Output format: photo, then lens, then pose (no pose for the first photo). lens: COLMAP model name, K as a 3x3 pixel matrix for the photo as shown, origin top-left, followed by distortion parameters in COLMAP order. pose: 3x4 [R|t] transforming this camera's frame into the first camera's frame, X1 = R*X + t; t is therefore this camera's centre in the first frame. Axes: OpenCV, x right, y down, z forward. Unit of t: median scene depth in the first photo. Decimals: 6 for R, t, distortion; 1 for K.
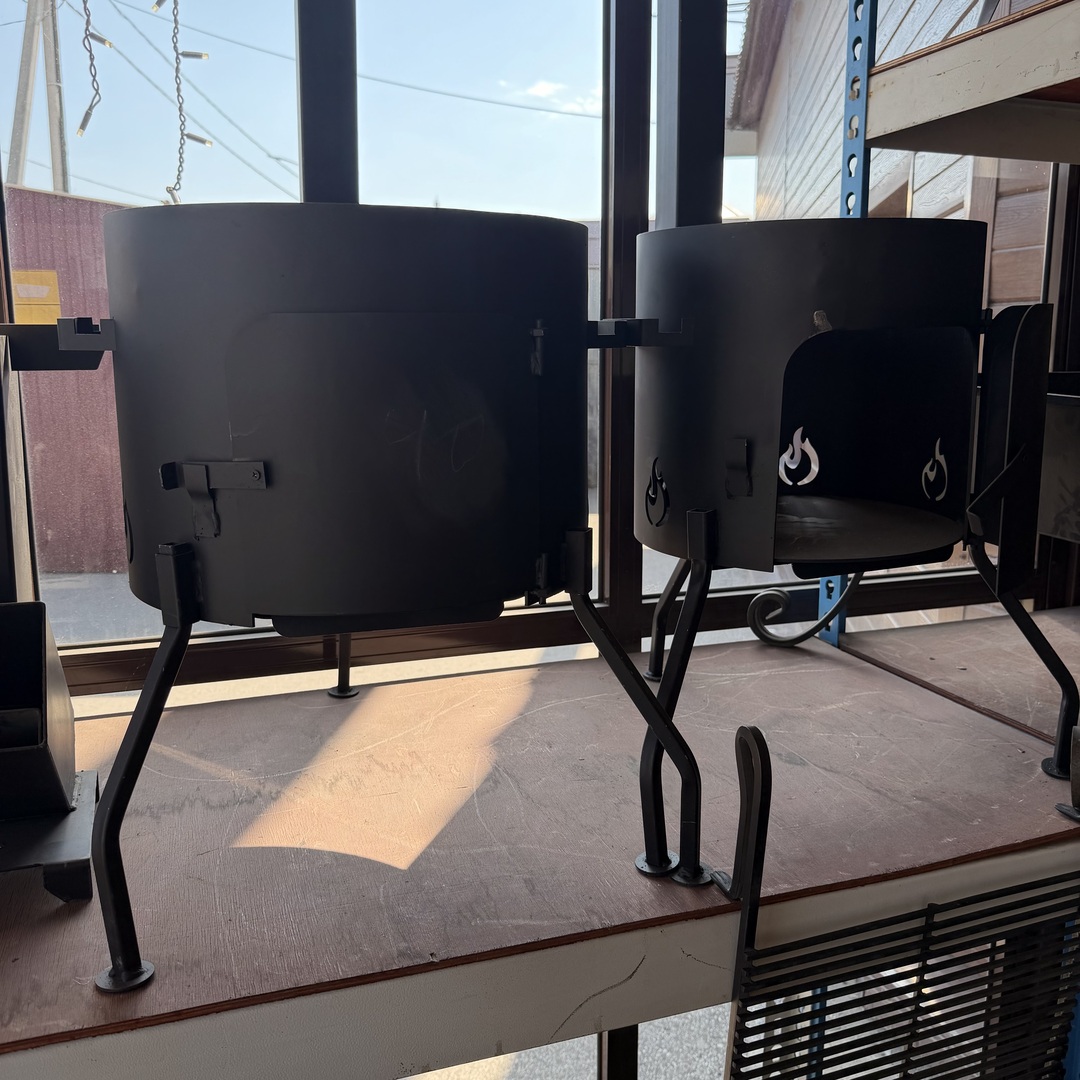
lens RADIAL K [[1024.8, 0, 550.9], [0, 1024.8, 537.1], [0, 0, 1]] dist [0.116812, -0.231440]
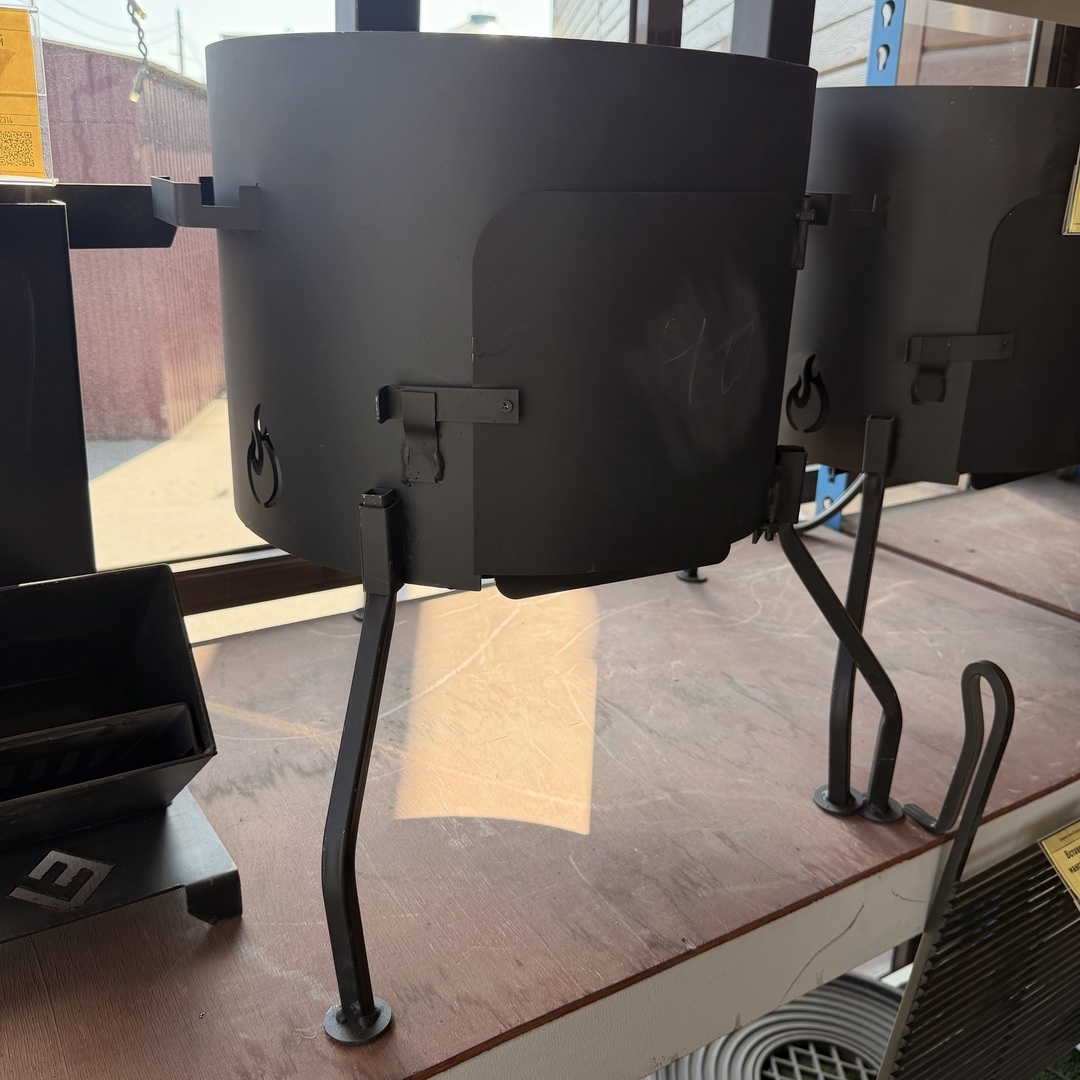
lens RADIAL K [[1023.5, 0, 540.0], [0, 1023.5, 540.0], [0, 0, 1]] dist [0.096382, -0.177275]
pose [[0.977244, -0.044208, 0.207458, -0.330578], [0.013105, 0.988755, 0.148967, -0.057762], [-0.211711, -0.142858, 0.966835, 0.179242]]
